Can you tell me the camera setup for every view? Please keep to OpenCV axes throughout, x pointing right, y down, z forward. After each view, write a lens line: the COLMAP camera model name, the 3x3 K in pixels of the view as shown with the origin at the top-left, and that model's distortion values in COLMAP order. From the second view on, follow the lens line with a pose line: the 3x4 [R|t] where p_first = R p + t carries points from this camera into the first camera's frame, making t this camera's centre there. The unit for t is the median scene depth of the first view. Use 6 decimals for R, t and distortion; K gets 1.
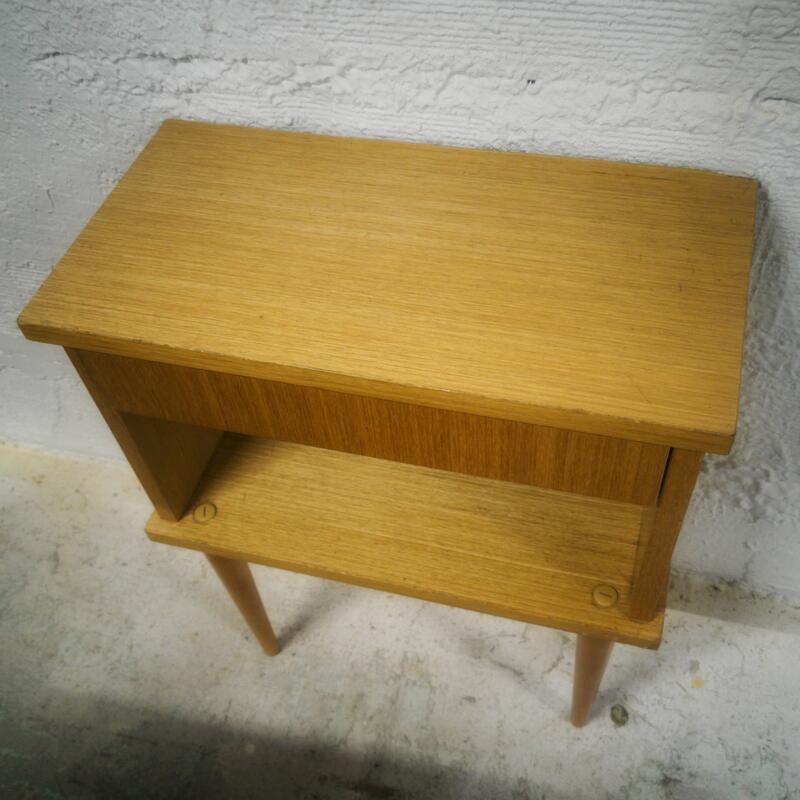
lens RADIAL K [[991.2, 0, 400.0], [0, 991.2, 400.0], [0, 0, 1]] dist [-0.003030, -0.059547]
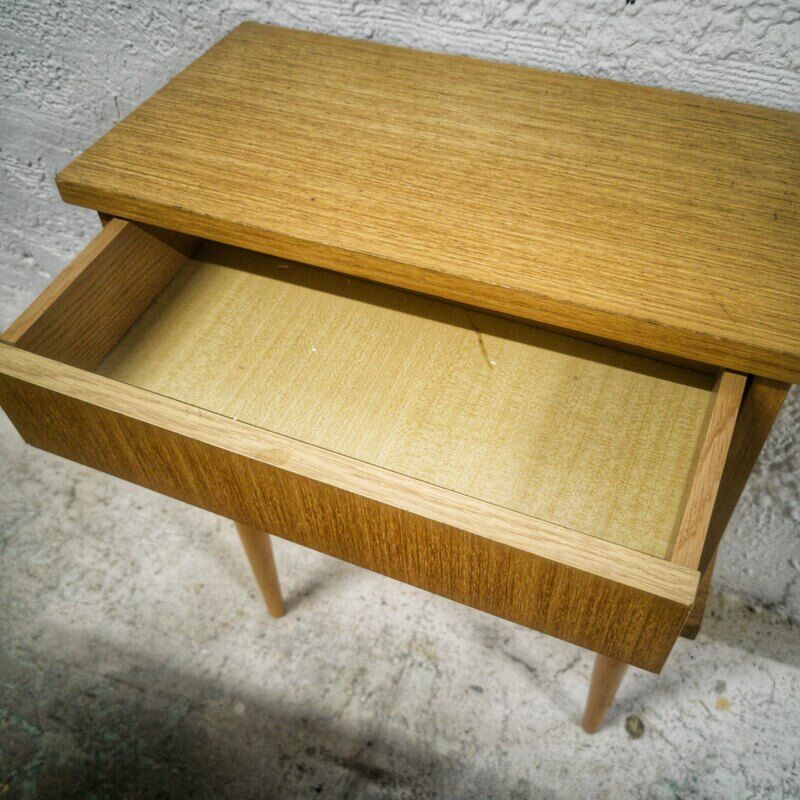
lens RADIAL K [[932.8, 0, 400.0], [0, 932.8, 400.0], [0, 0, 1]] dist [0.015901, -0.118752]
pose [[0.990942, 0.127365, -0.042574, 0.001055], [-0.129801, 0.989696, -0.060436, 0.098706], [0.034438, 0.065415, 0.997264, 0.101132]]
